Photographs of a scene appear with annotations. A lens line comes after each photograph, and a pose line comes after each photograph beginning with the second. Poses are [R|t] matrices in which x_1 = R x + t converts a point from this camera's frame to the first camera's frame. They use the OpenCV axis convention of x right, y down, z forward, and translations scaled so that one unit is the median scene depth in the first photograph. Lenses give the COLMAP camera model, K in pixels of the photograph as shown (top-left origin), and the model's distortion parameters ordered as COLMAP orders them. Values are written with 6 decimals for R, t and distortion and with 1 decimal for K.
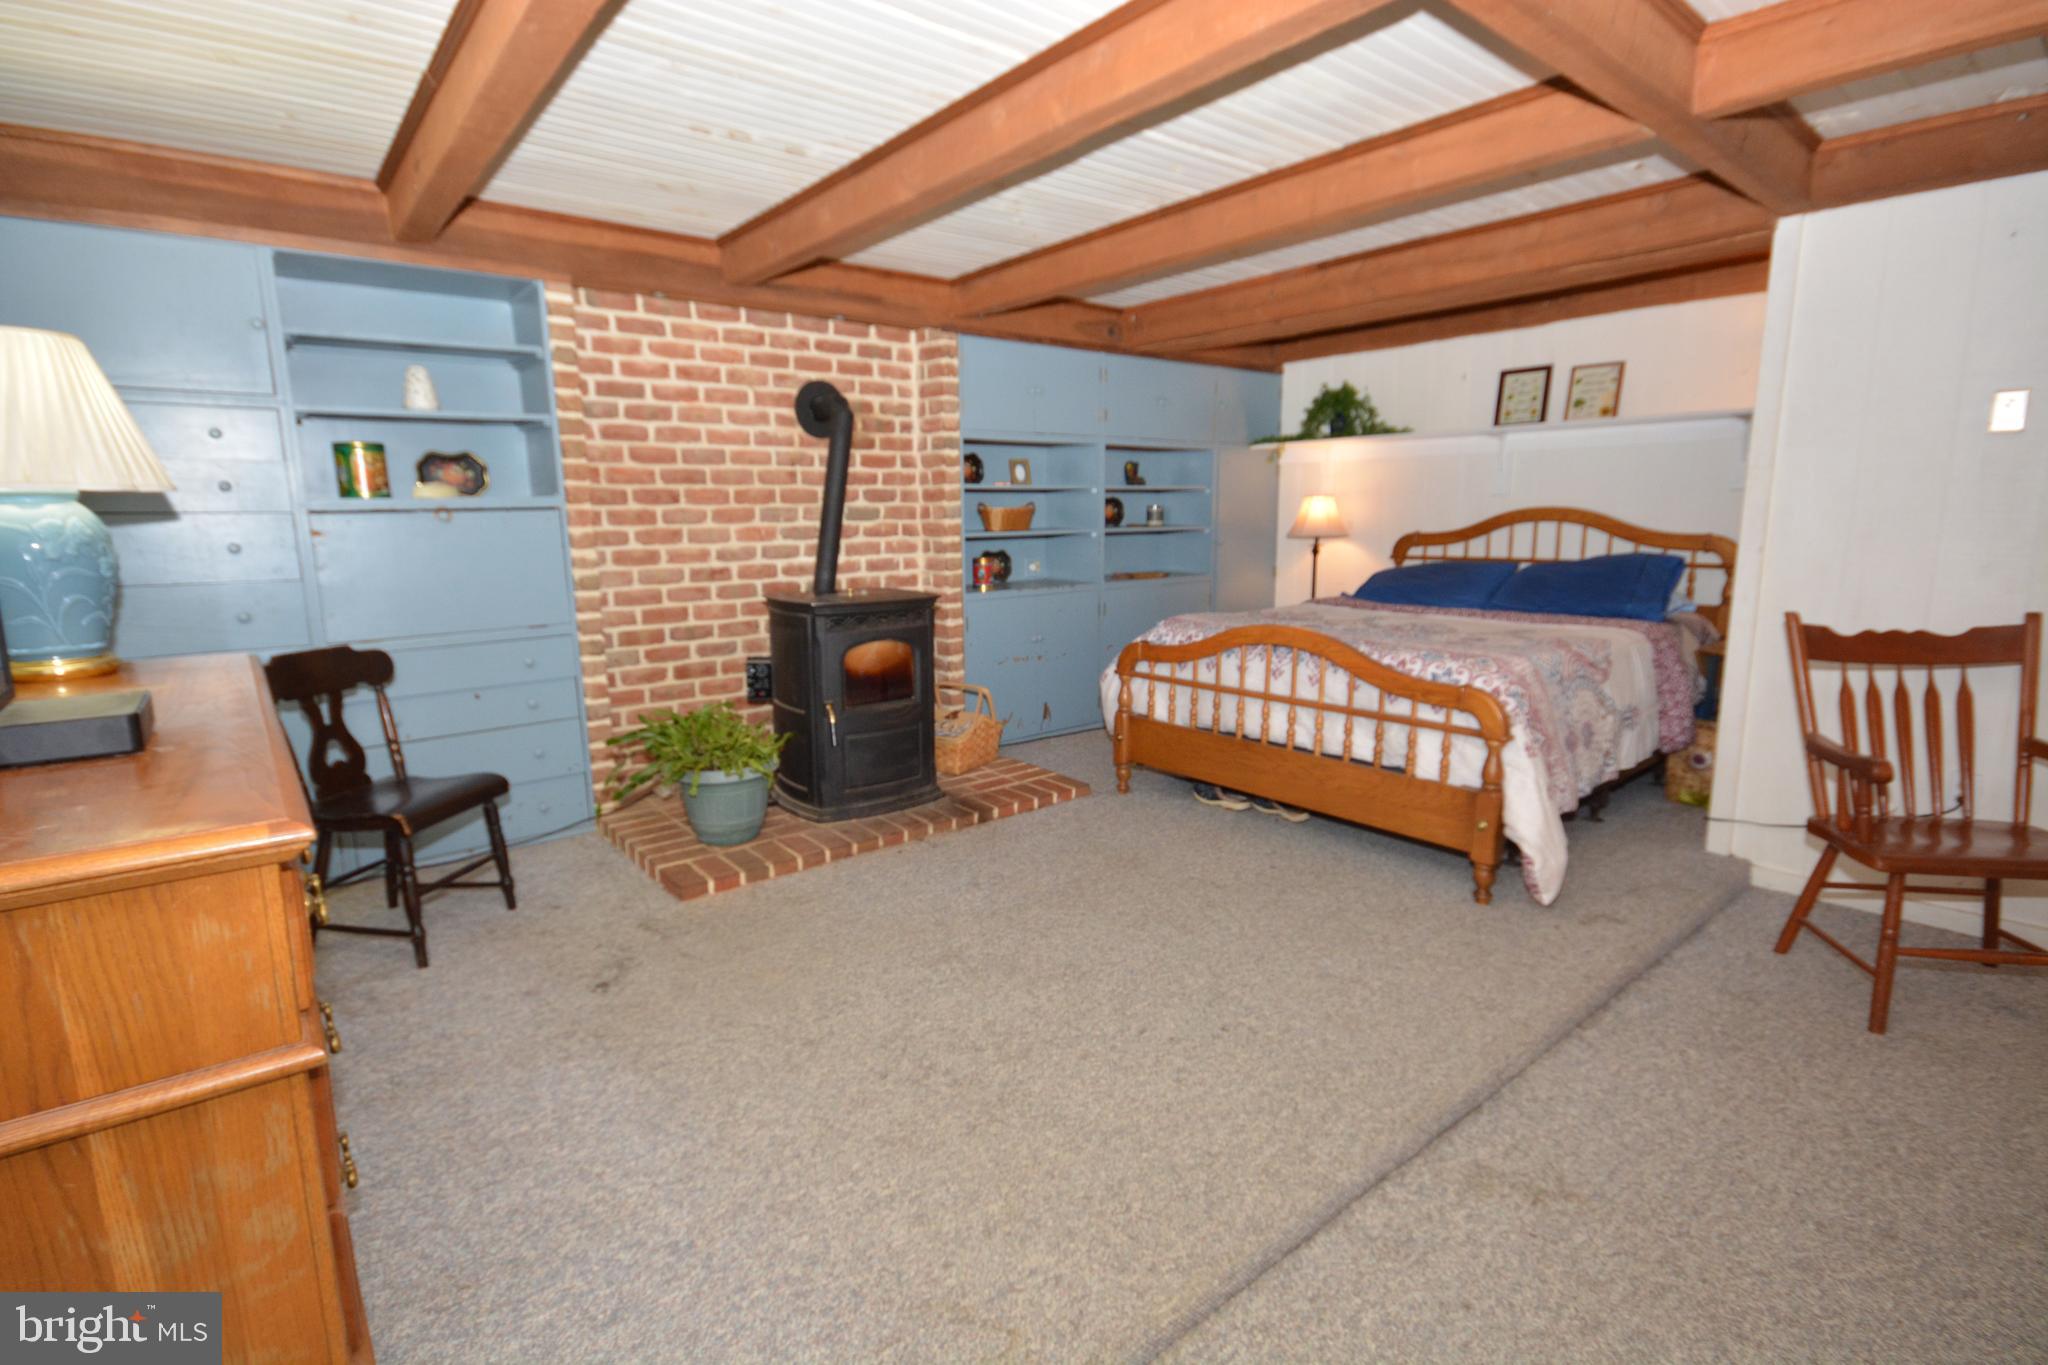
lens RADIAL K [[962.1, 0, 1016.1], [0, 962.1, 680.1], [0, 0, 1]] dist [0.013809, -0.000088]
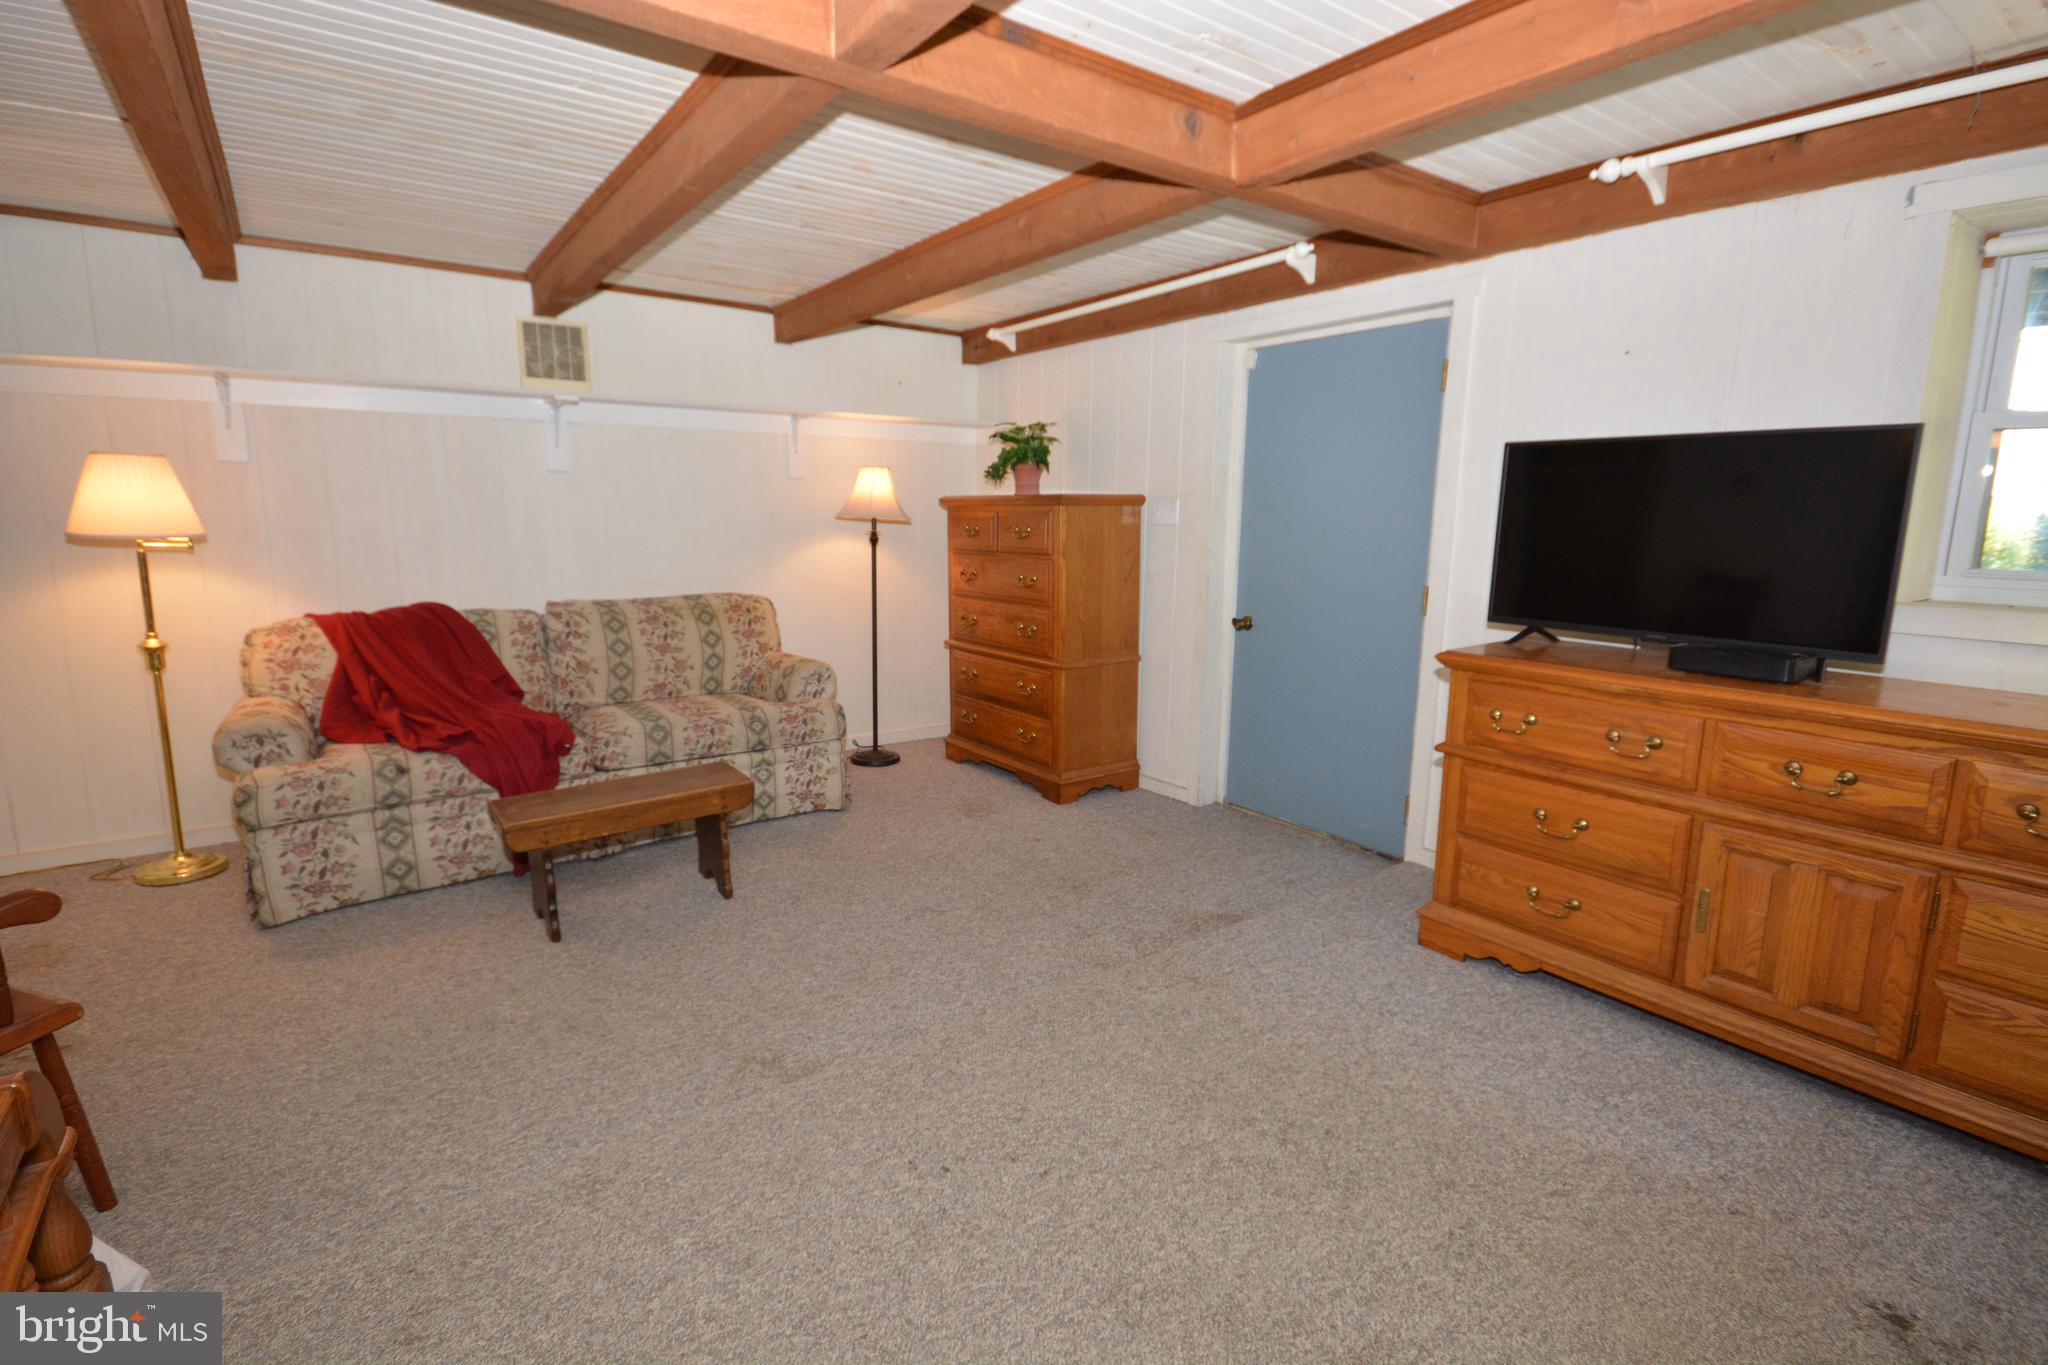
lens RADIAL K [[962.1, 0, 1016.1], [0, 962.1, 680.1], [0, 0, 1]] dist [0.013809, -0.000088]
pose [[-0.998282, -0.001695, 0.058565, 0.119611], [0.019049, 0.935884, 0.351792, -0.362583], [-0.055406, 0.352303, -0.934244, 1.800092]]
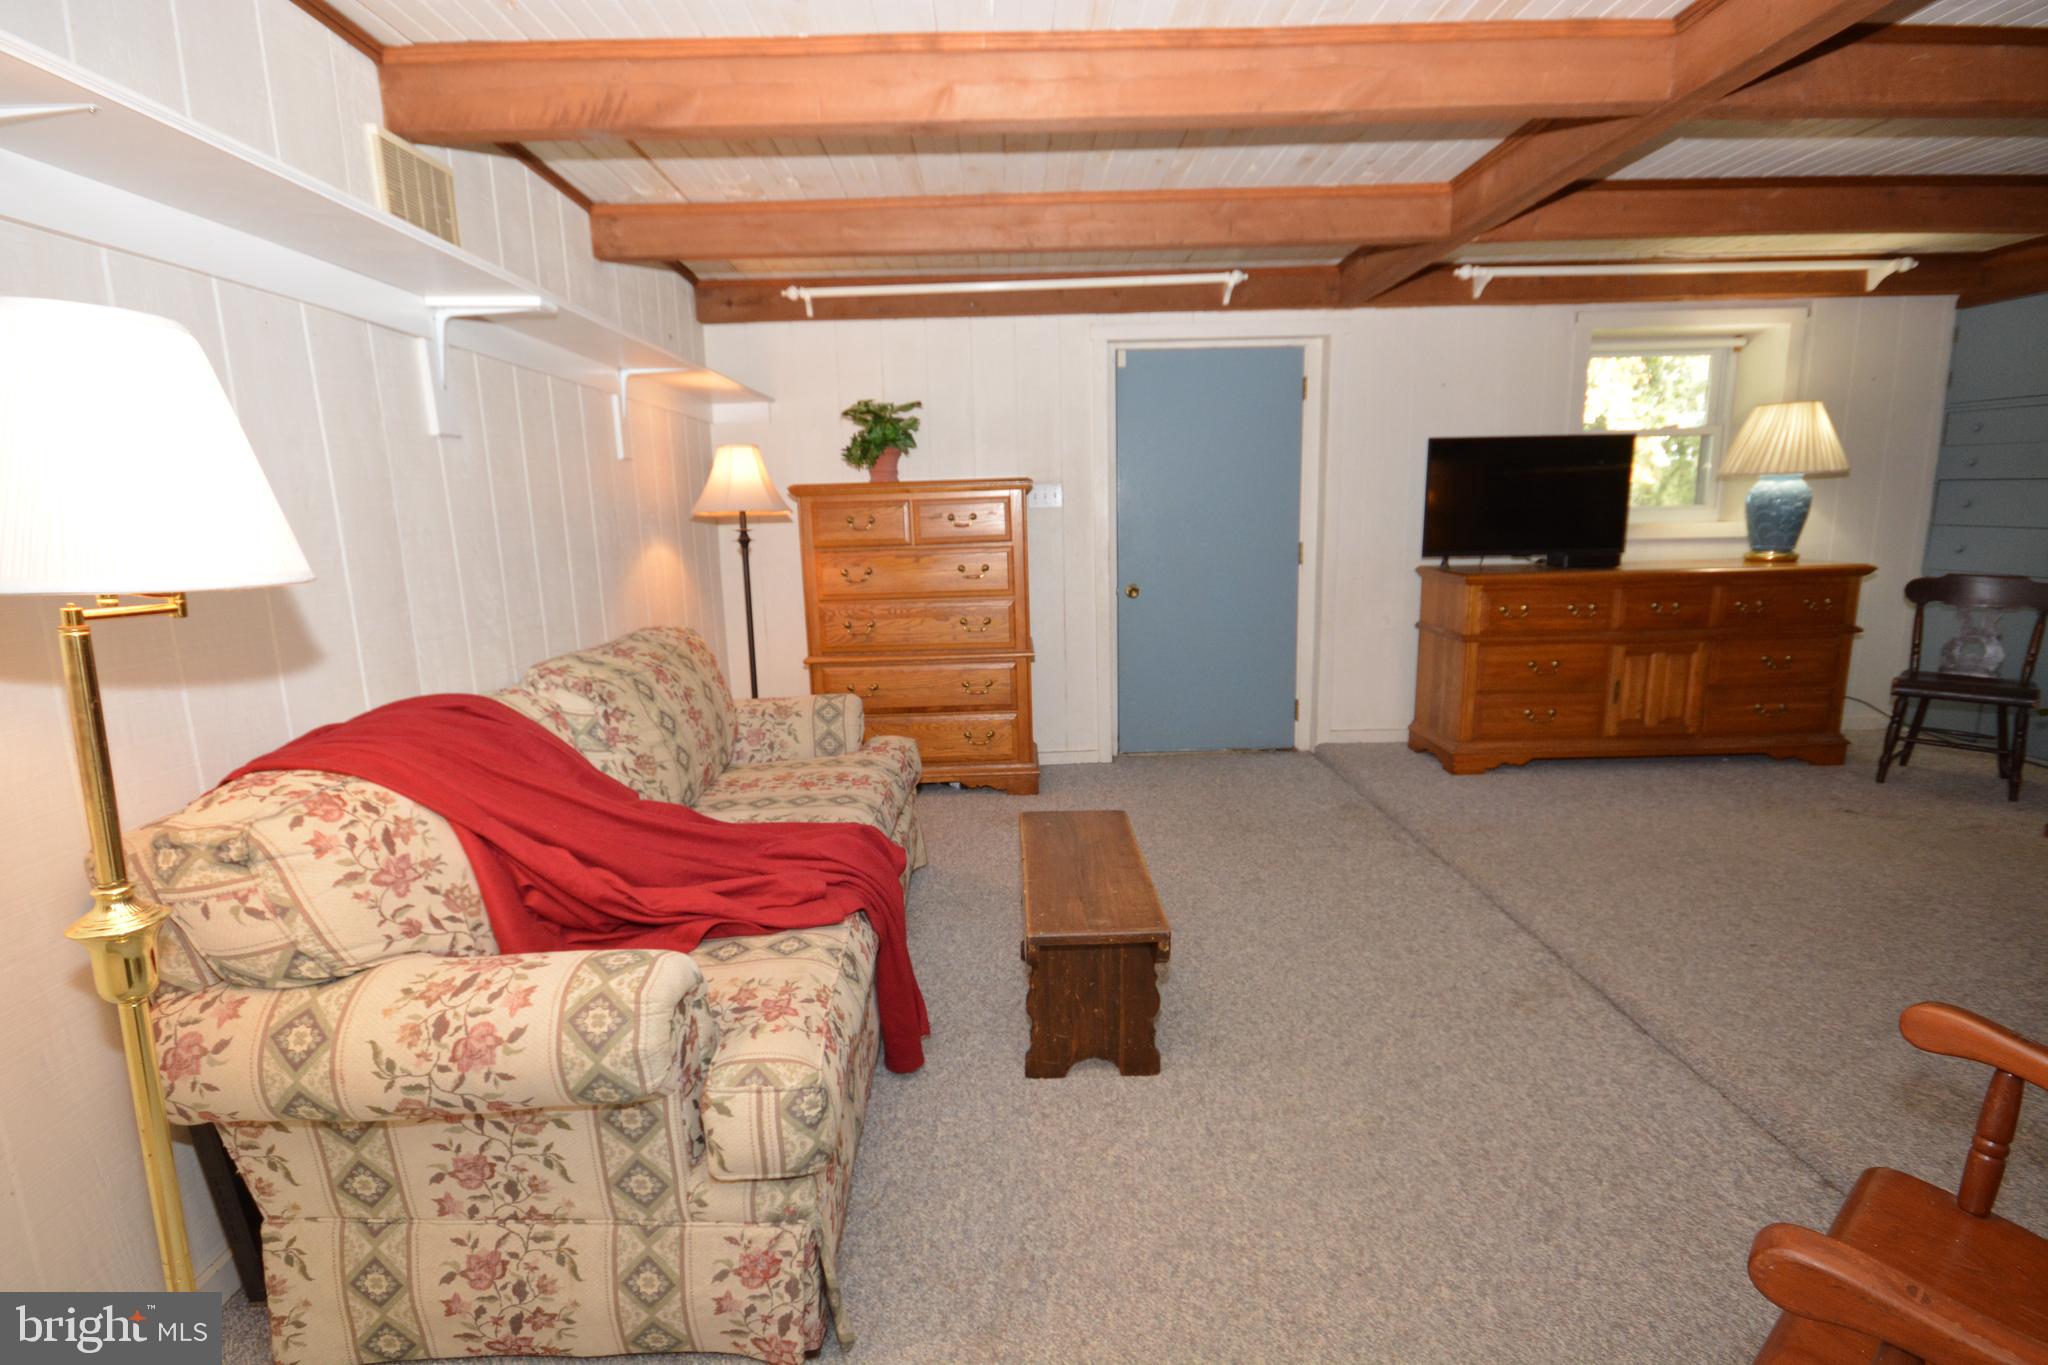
lens RADIAL K [[962.1, 0, 1016.1], [0, 962.1, 680.1], [0, 0, 1]] dist [0.013809, -0.000088]
pose [[-0.615850, 0.170646, -0.769161, 1.760385], [-0.110286, 0.947978, 0.298622, -0.208137], [0.780106, 0.268734, -0.564992, 0.975539]]
